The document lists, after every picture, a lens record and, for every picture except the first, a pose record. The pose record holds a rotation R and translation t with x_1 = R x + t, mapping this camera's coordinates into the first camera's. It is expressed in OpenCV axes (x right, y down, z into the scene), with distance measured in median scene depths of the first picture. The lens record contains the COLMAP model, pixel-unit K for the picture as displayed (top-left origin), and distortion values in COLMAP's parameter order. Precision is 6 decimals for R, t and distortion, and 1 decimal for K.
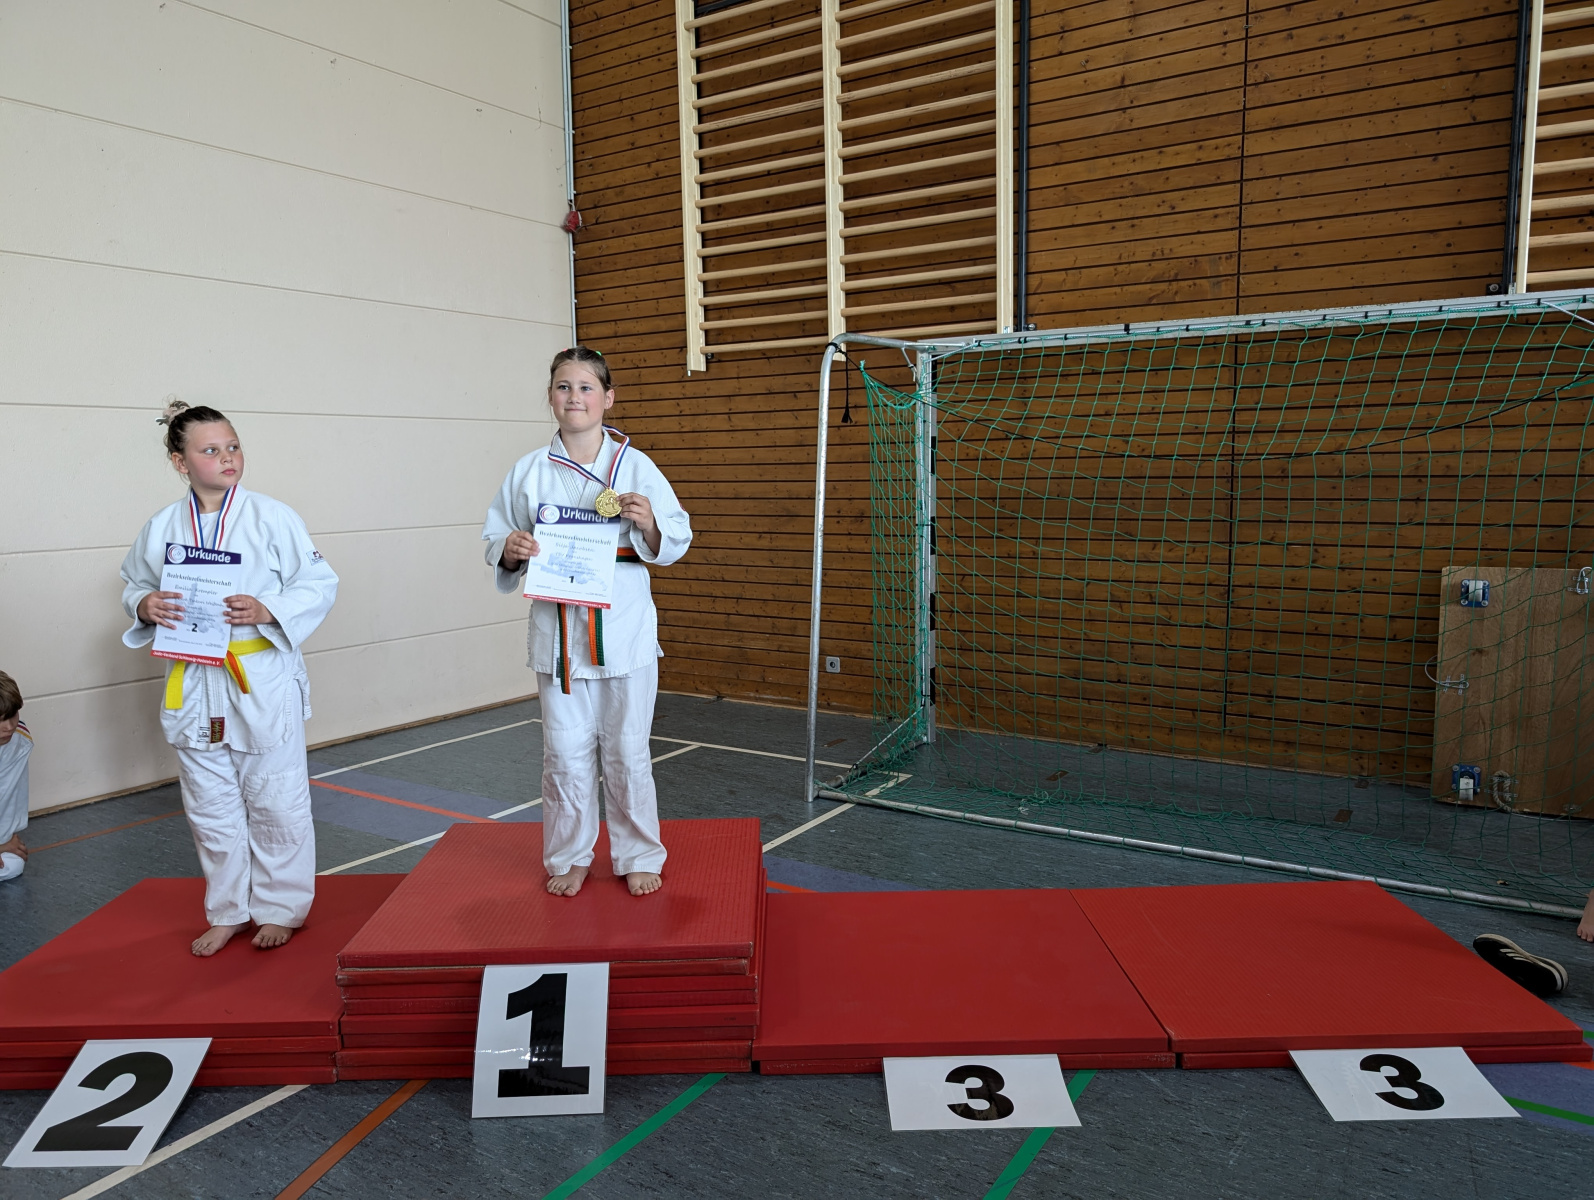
lens RADIAL K [[1136.0, 0, 797.3], [0, 1136.0, 602.8], [0, 0, 1]] dist [0.001021, -0.000260]
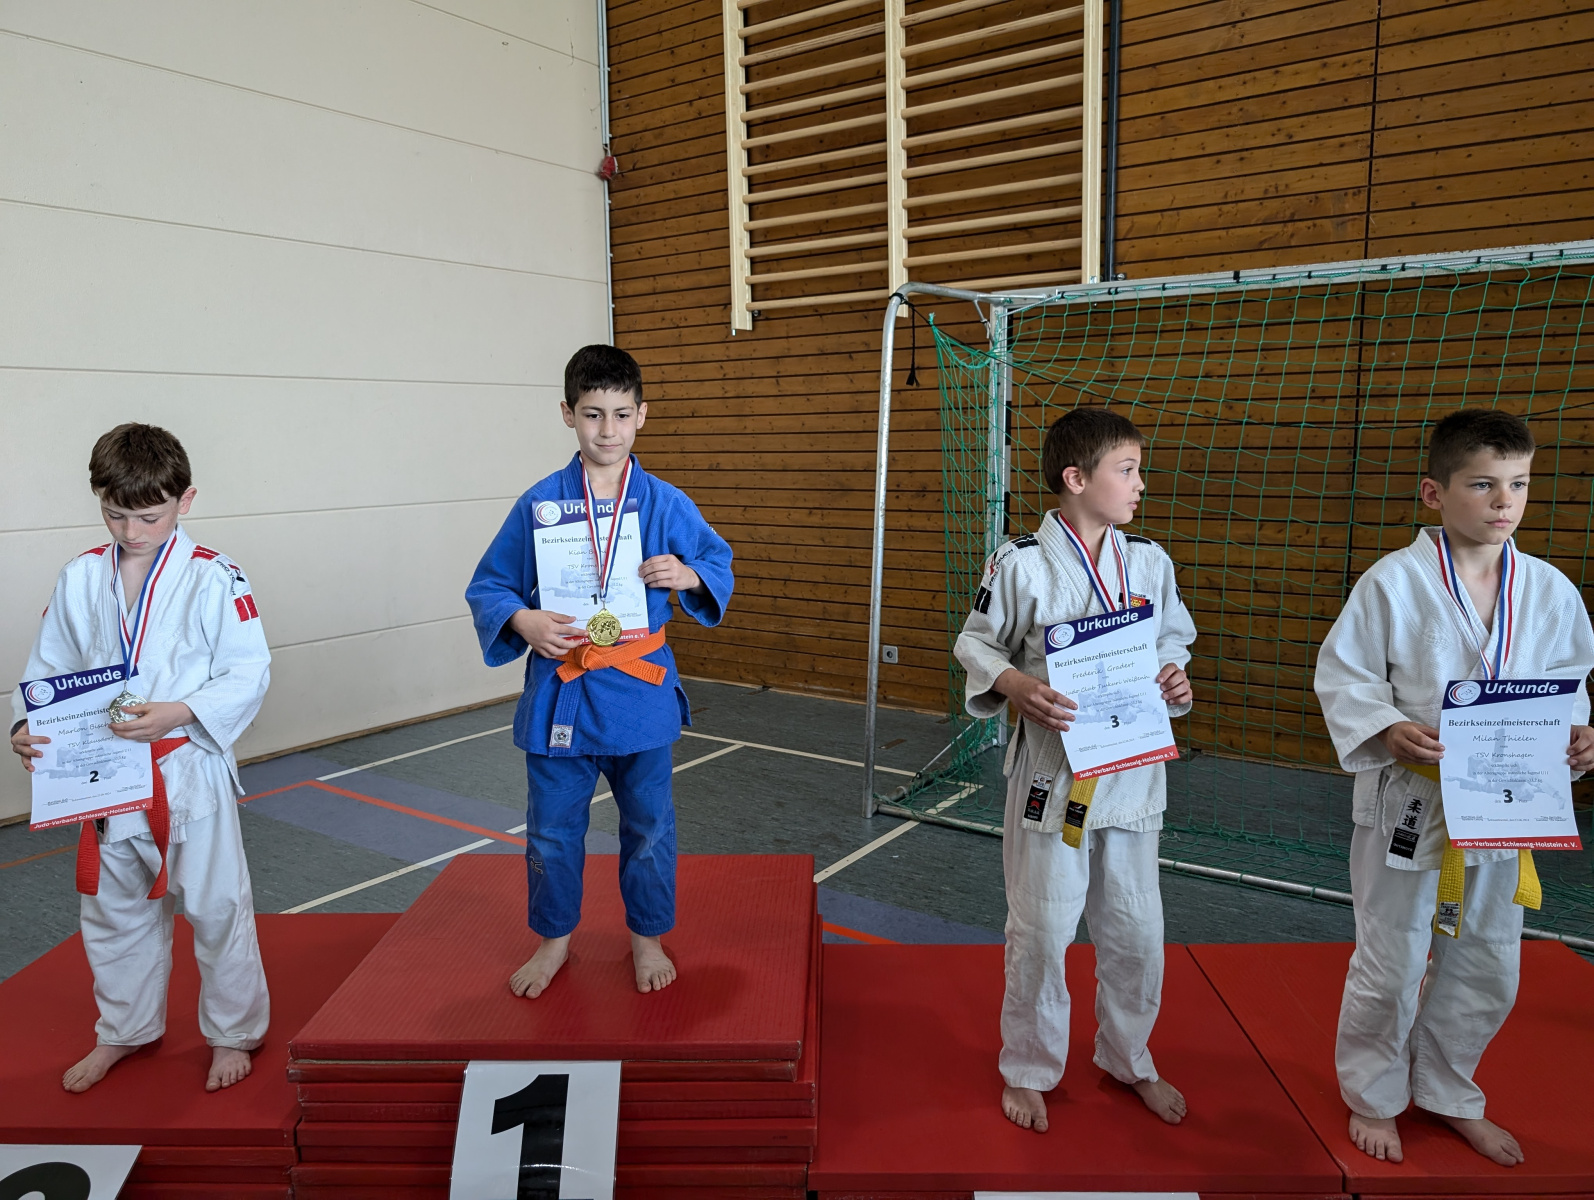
lens RADIAL K [[1142.1, 0, 795.0], [0, 1142.1, 593.2], [0, 0, 1]] dist [-0.001377, 0.000057]
pose [[0.999125, 0.005367, -0.041490, -0.008404], [-0.004553, 0.999796, 0.019690, -0.013699], [0.041587, -0.019484, 0.998945, 0.100124]]
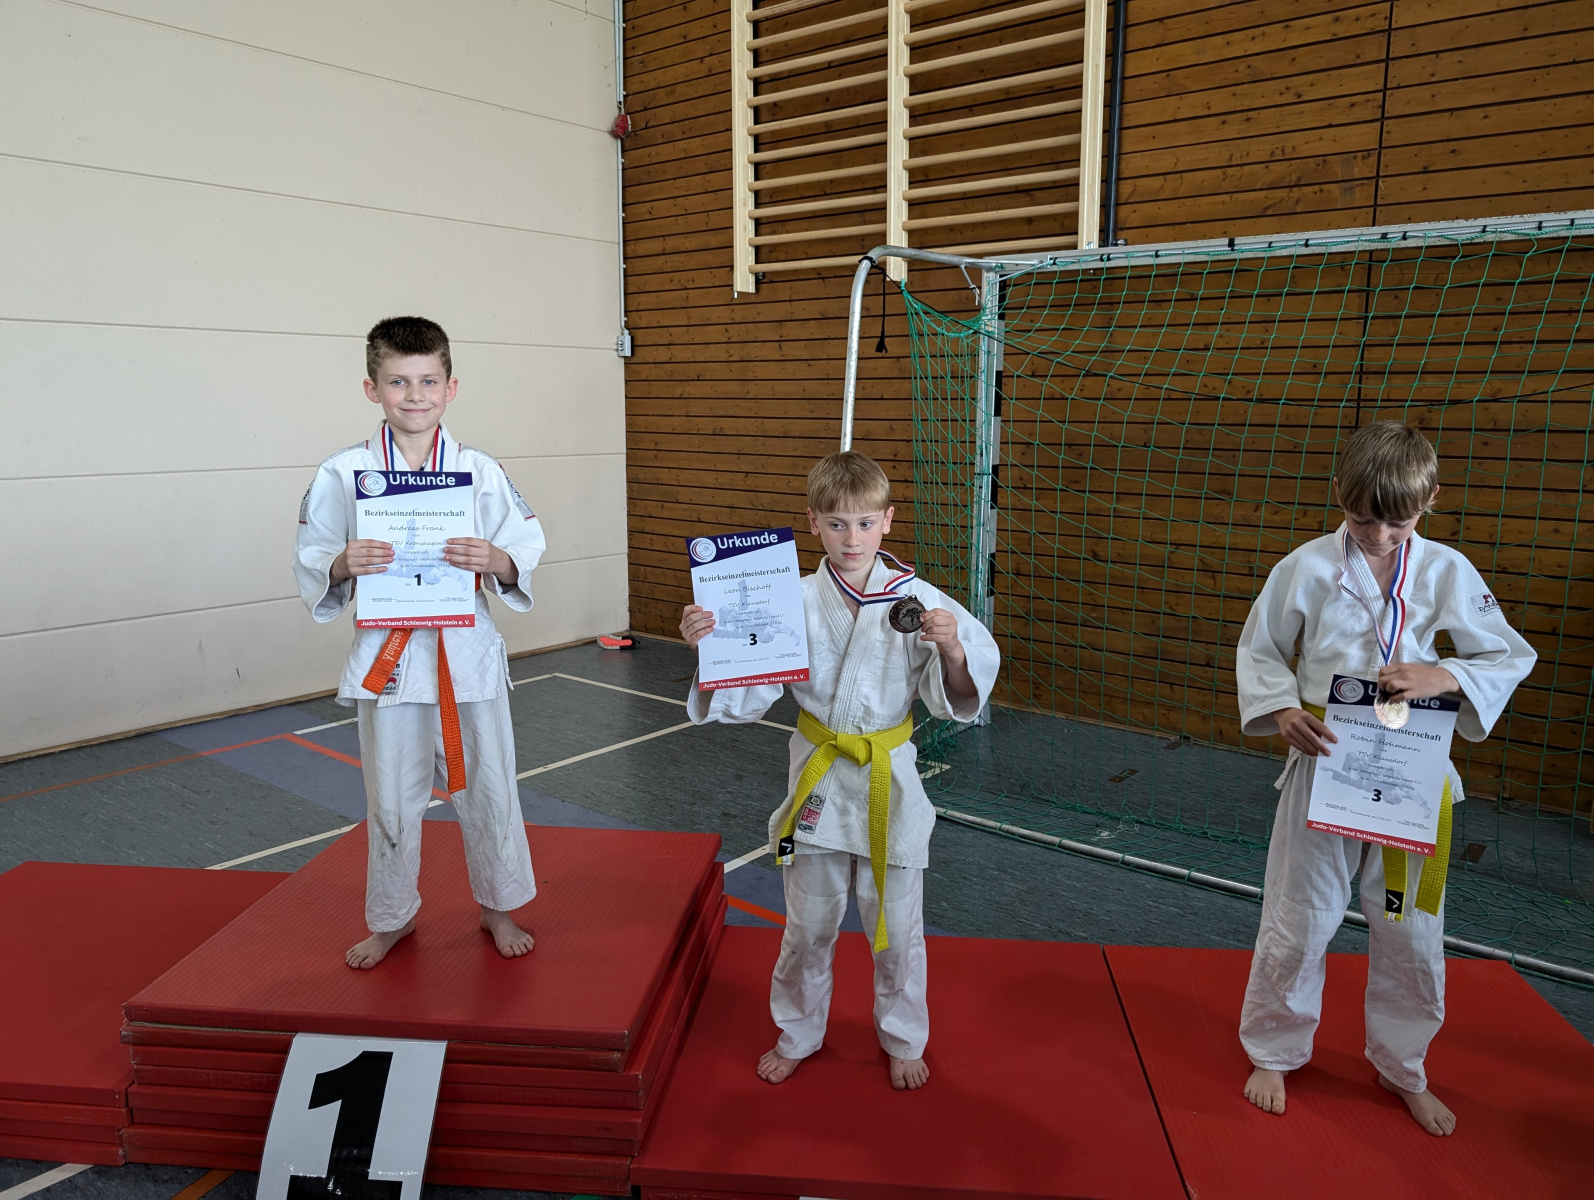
lens RADIAL K [[1142.4, 0, 798.4], [0, 1142.4, 581.0], [0, 0, 1]] dist [-0.003871, 0.002917]
pose [[0.993930, 0.036393, -0.103817, 0.065516], [-0.032194, 0.998606, 0.041836, -0.019525], [0.105194, -0.038240, 0.993716, 0.121942]]
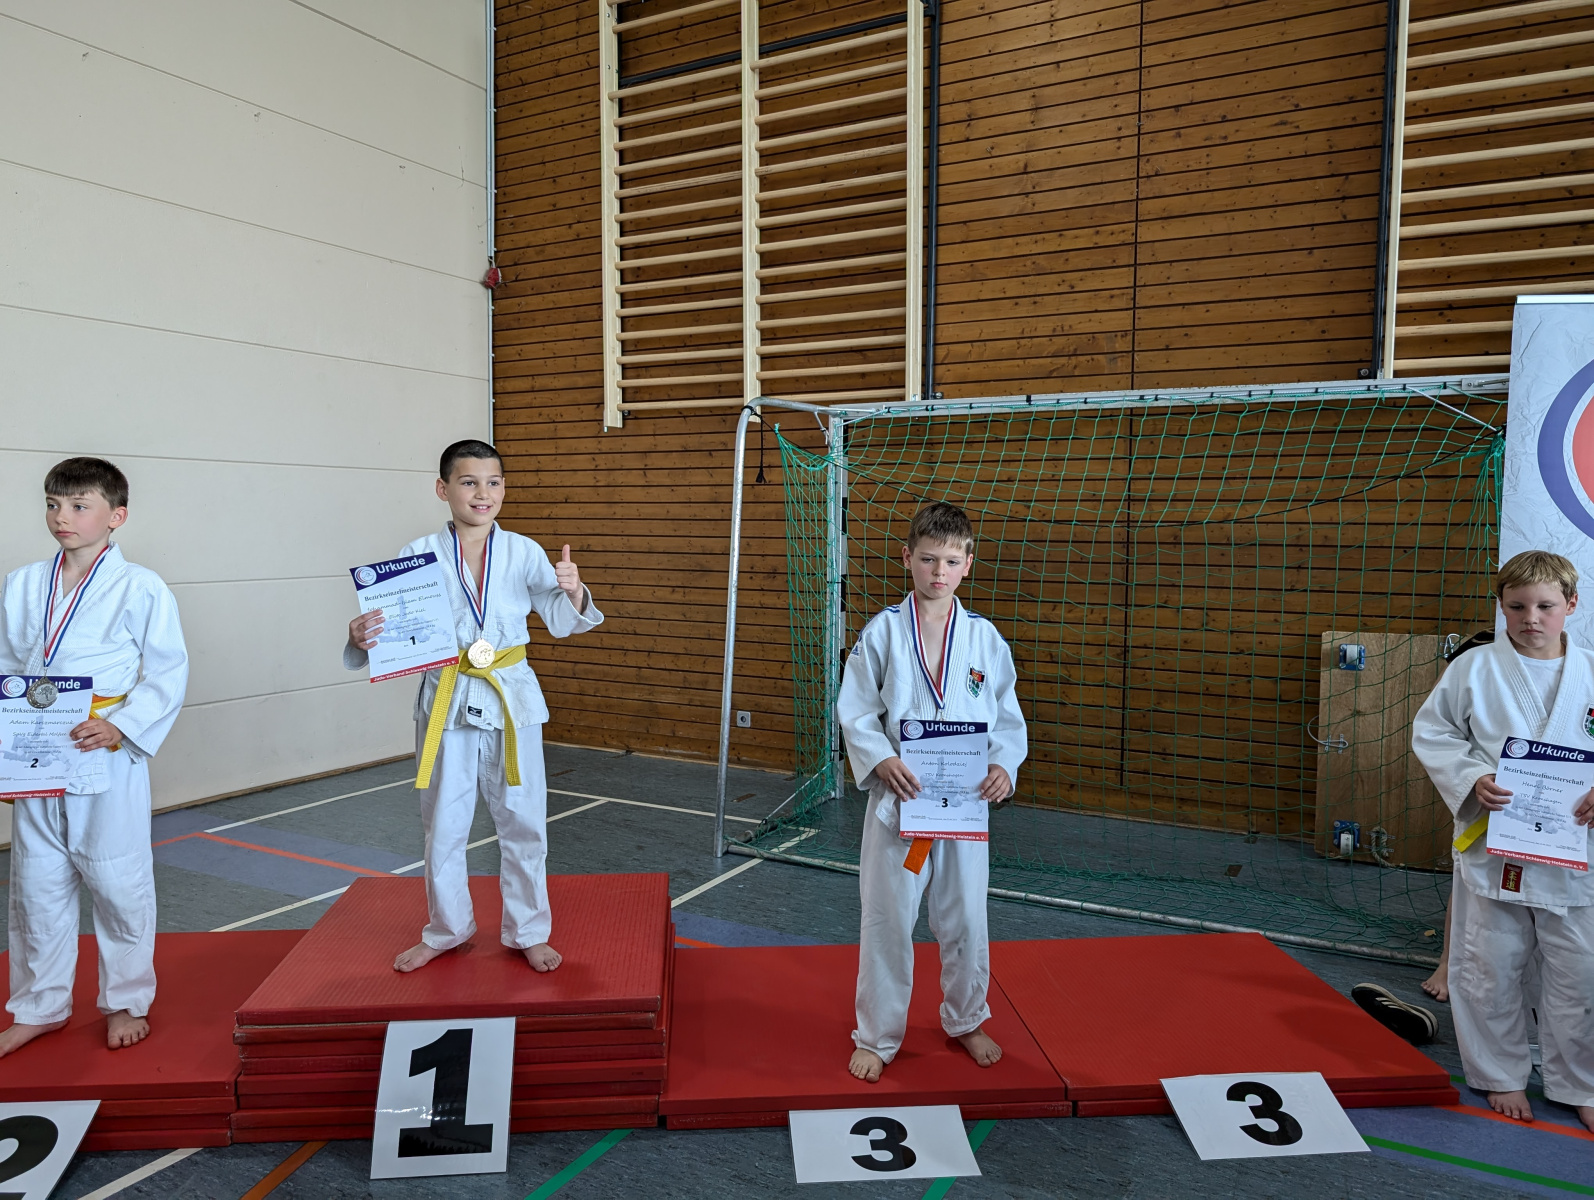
lens RADIAL K [[1137.0, 0, 787.2], [0, 1137.0, 592.3], [0, 0, 1]] dist [0.000451, -0.000390]
pose [[0.997433, 0.016618, 0.069653, -0.001900], [-0.012632, 0.998278, -0.057290, -0.001085], [-0.070485, 0.056263, 0.995925, -0.015787]]
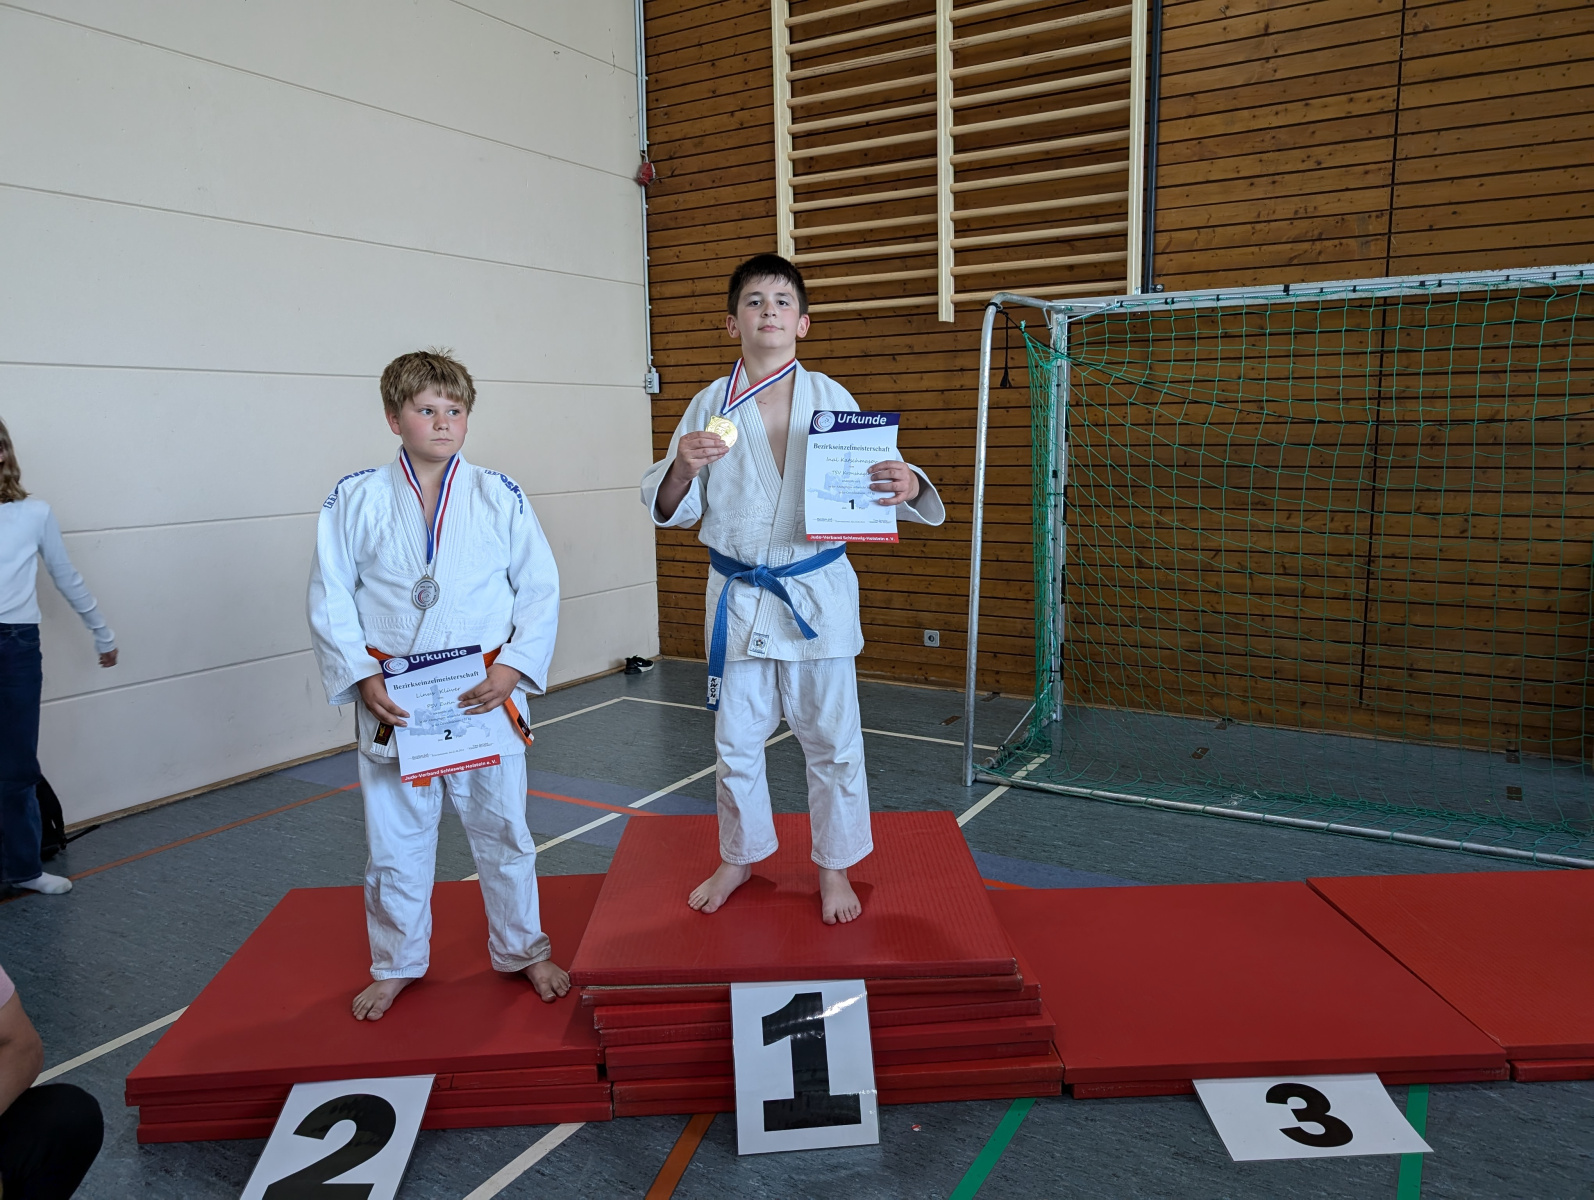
lens RADIAL K [[1121.4, 0, 812.3], [0, 1121.4, 597.2], [0, 0, 1]] dist [0.003120, -0.002306]
pose [[0.998837, -0.005752, 0.047872, -0.135751], [0.004413, 0.999597, 0.028033, -0.008613], [-0.048014, -0.027789, 0.998460, 0.058107]]
